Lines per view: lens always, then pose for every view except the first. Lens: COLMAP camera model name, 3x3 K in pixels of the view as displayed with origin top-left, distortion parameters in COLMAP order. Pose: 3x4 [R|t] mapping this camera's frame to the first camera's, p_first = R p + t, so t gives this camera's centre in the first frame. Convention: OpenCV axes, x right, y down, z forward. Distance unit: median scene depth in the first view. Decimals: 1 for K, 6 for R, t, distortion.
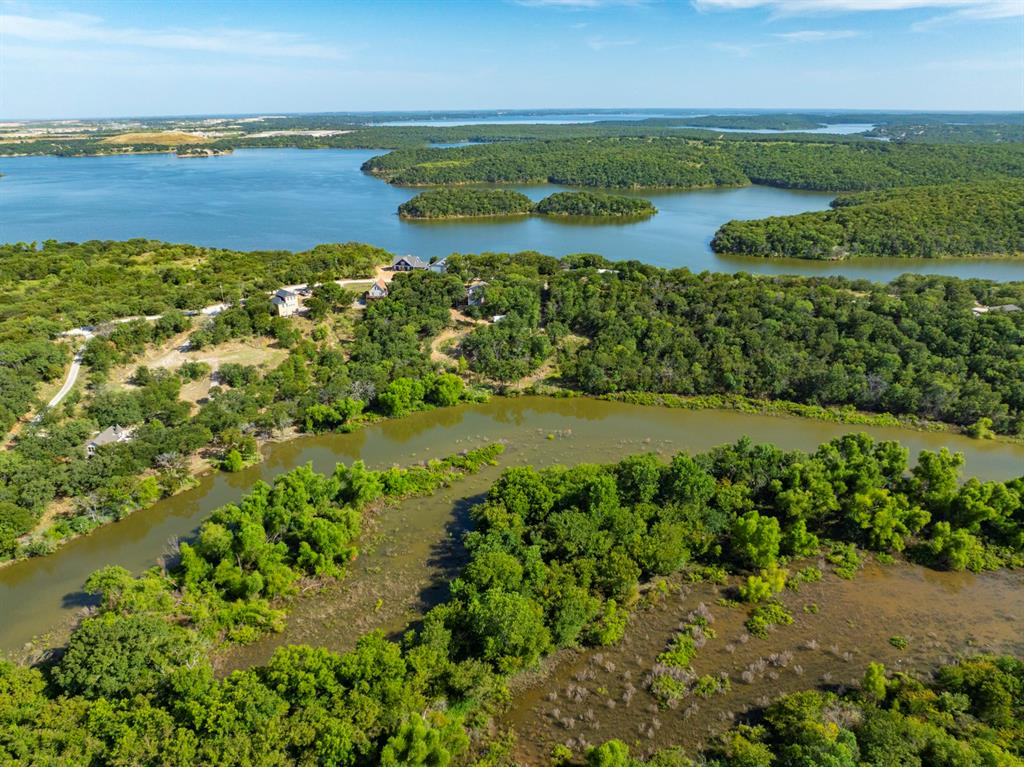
lens RADIAL K [[715.6, 0, 511.3], [0, 715.6, 384.5], [0, 0, 1]] dist [-0.043660, 0.010550]
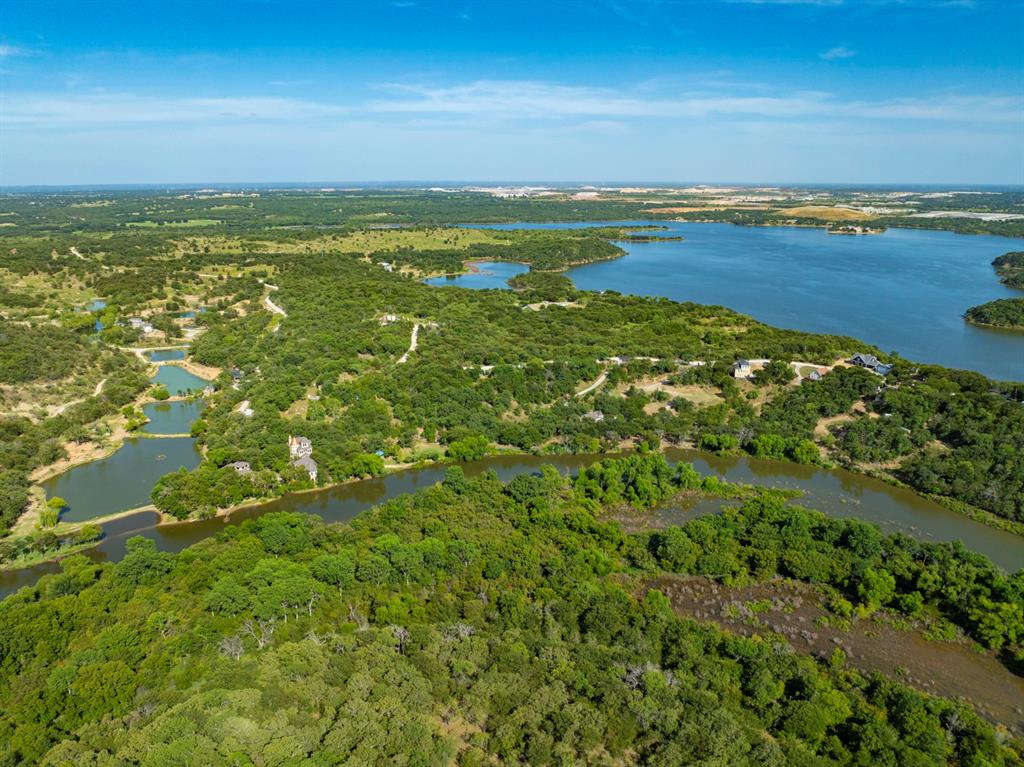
lens RADIAL K [[715.6, 0, 512.7], [0, 715.6, 383.5], [0, 0, 1]] dist [-0.043660, 0.010550]
pose [[0.637765, 0.214089, -0.739880, 0.501342], [-0.278148, 0.959788, 0.037962, -0.013923], [0.718255, 0.181585, 0.671667, -0.319992]]
